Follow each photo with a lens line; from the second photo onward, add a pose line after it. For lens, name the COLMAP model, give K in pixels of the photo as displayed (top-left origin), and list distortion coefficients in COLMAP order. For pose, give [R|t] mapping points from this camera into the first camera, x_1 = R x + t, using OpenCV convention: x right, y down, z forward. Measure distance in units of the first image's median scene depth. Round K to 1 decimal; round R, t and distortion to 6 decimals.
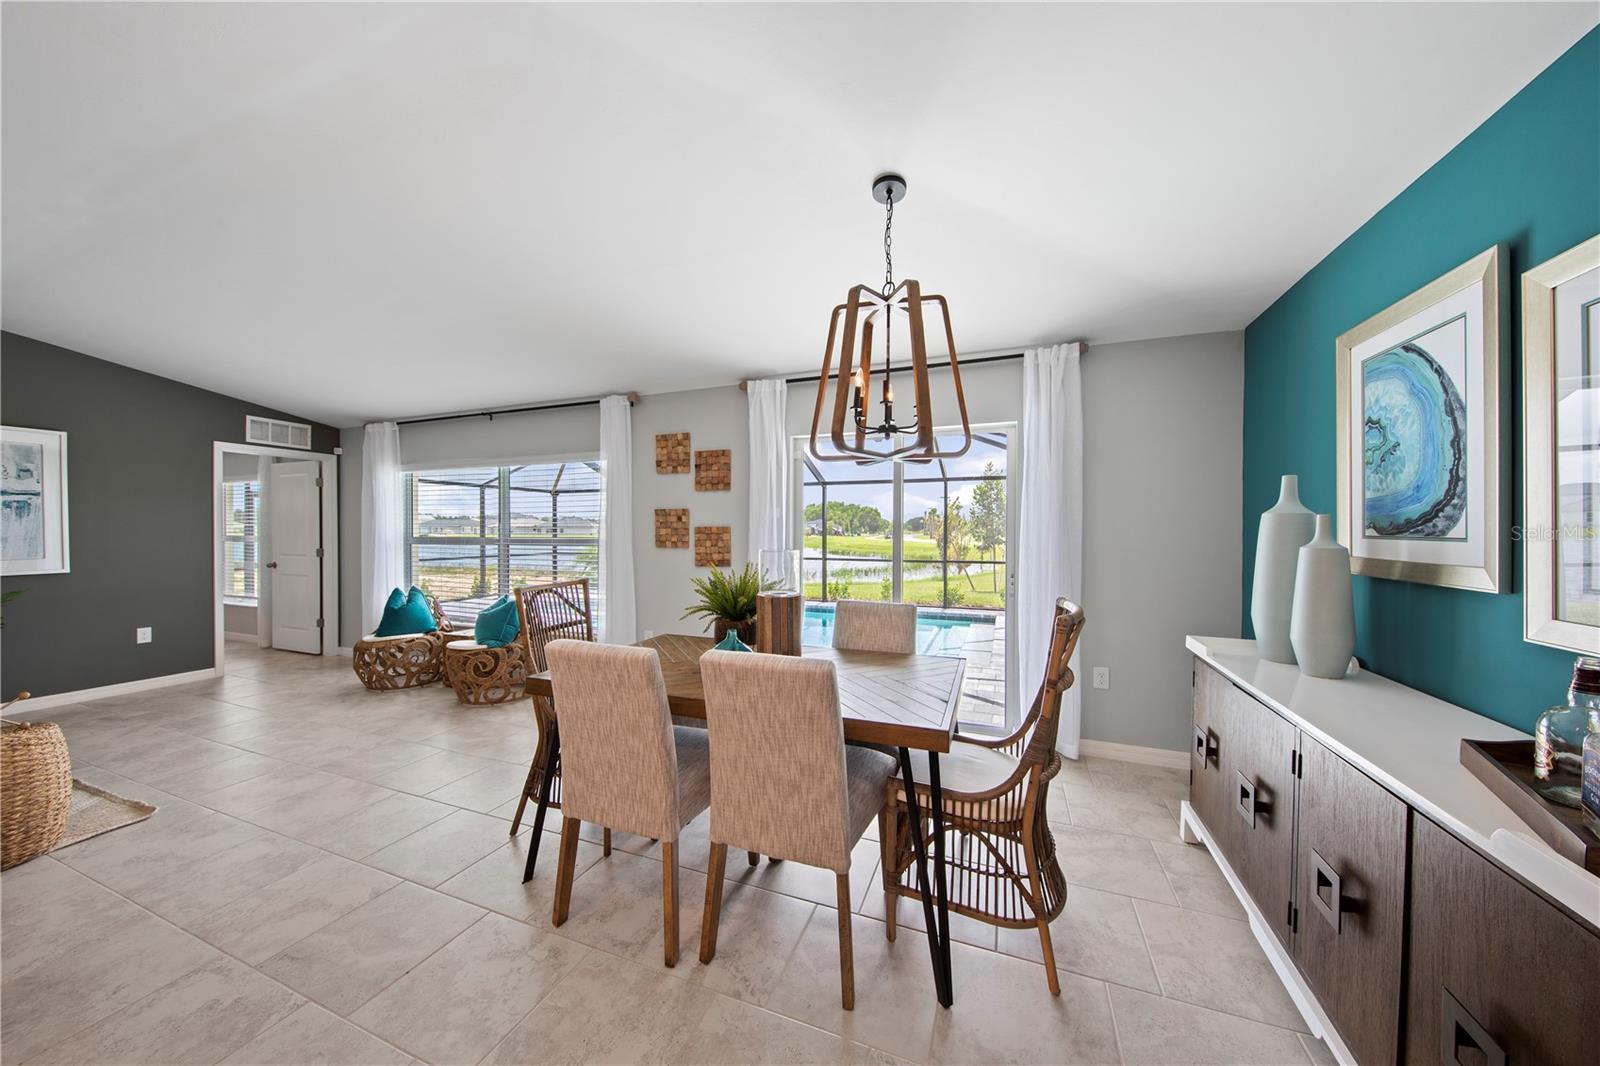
lens RADIAL K [[536.5, 0, 798.0], [0, 536.5, 533.3], [0, 0, 1]] dist [0.000590, -0.002397]
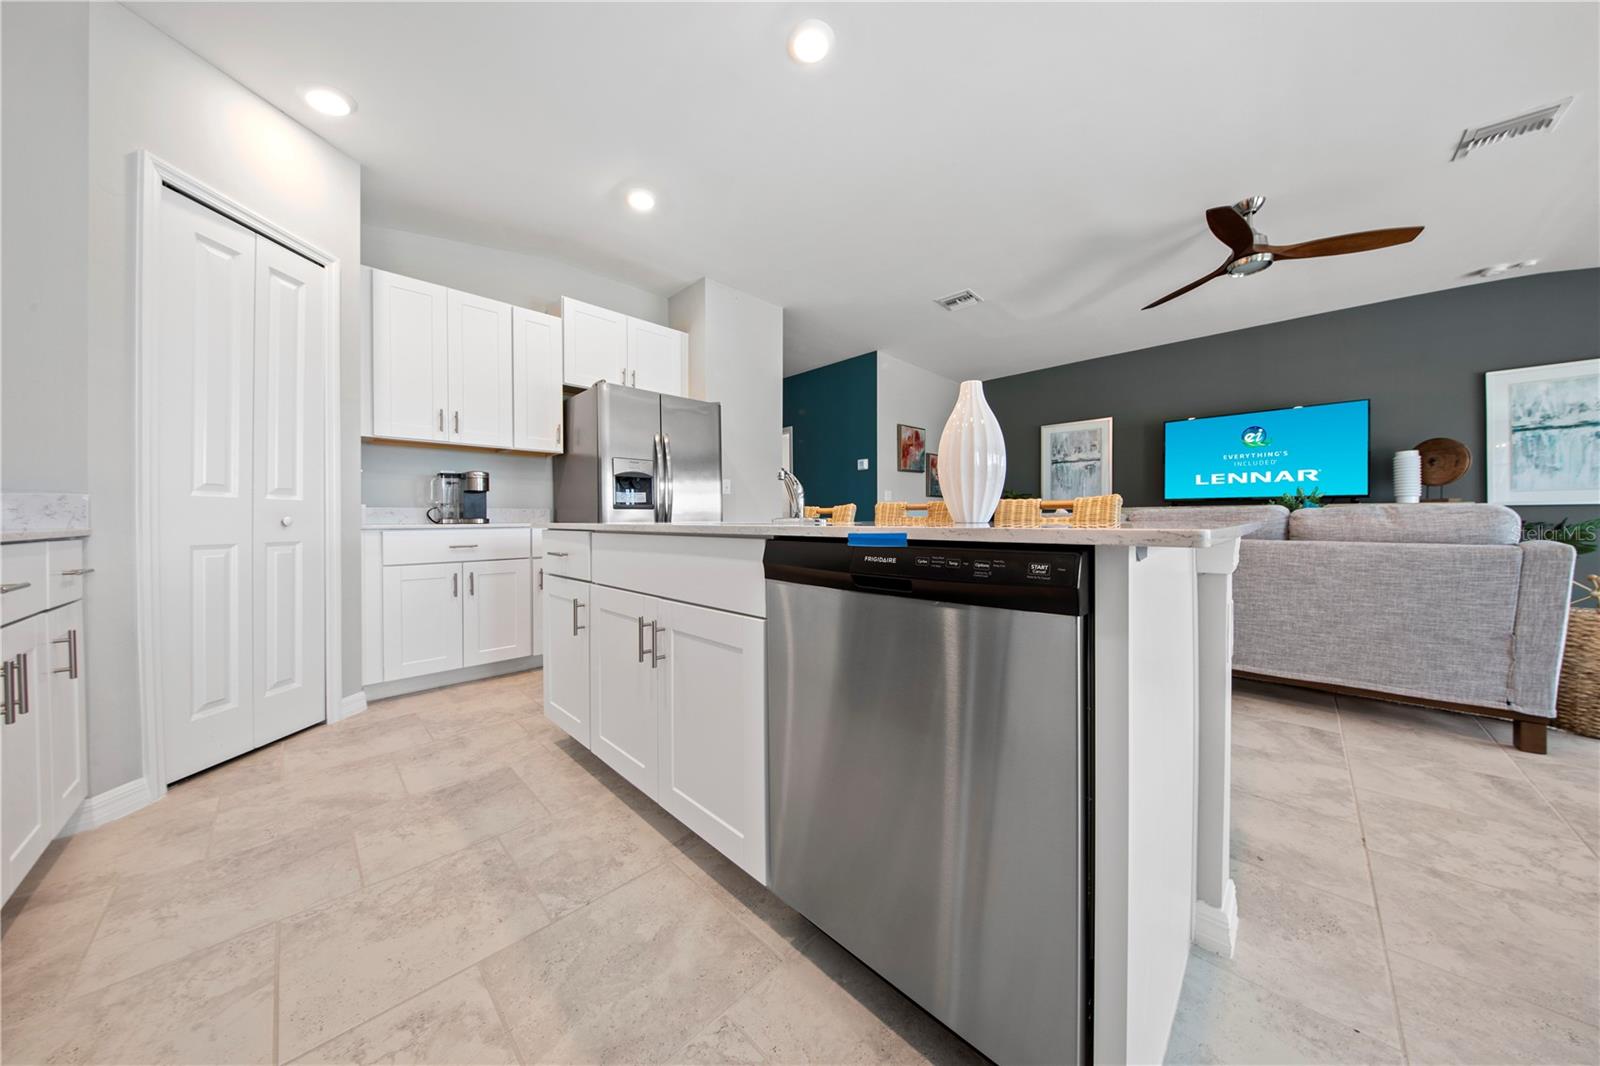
lens RADIAL K [[502.5, 0, 799.2], [0, 502.5, 521.8], [0, 0, 1]] dist [-0.003577, -0.001426]
pose [[-0.395883, 0.006983, -0.918274, 0.006981], [-0.001287, 0.999966, 0.008159, 0.102021], [0.918300, 0.004412, -0.395861, -0.044667]]
